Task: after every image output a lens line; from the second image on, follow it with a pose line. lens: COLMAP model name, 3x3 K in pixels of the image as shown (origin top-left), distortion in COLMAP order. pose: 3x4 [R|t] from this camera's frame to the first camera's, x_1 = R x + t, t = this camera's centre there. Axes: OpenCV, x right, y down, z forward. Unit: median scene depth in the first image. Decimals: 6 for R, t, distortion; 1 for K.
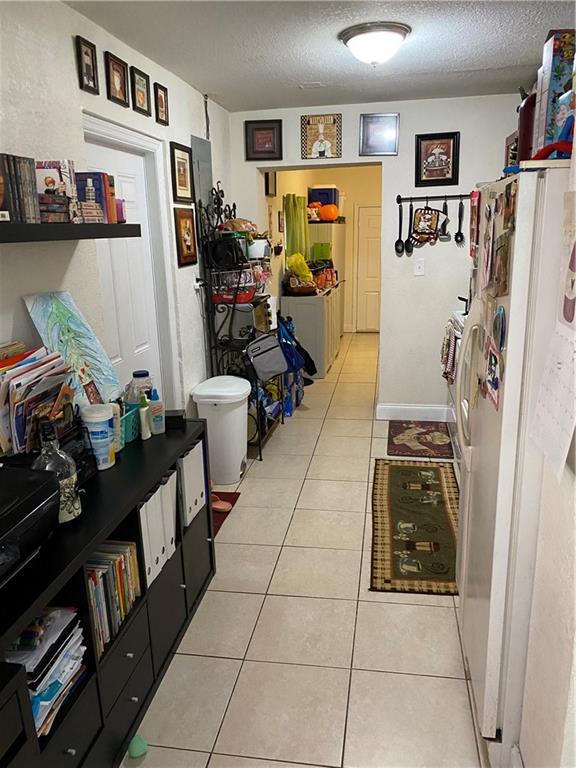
lens RADIAL K [[593.7, 0, 284.8], [0, 593.7, 381.1], [0, 0, 1]] dist [0.044465, -0.059438]
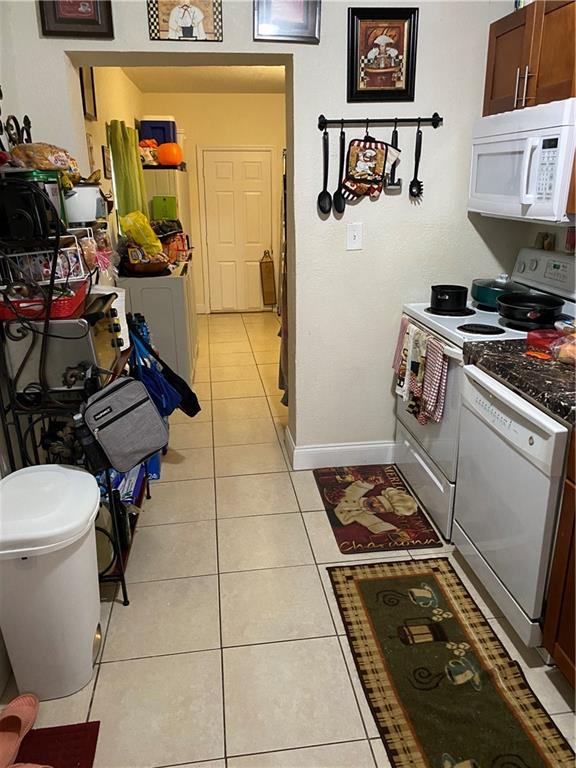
lens RADIAL K [[593.7, 0, 289.5], [0, 593.7, 388.5], [0, 0, 1]] dist [0.044465, -0.059438]
pose [[0.953250, -0.083805, 0.290329, -0.037878], [0.060695, 0.994294, 0.087725, -0.093906], [-0.296025, -0.066002, 0.952897, 0.423929]]
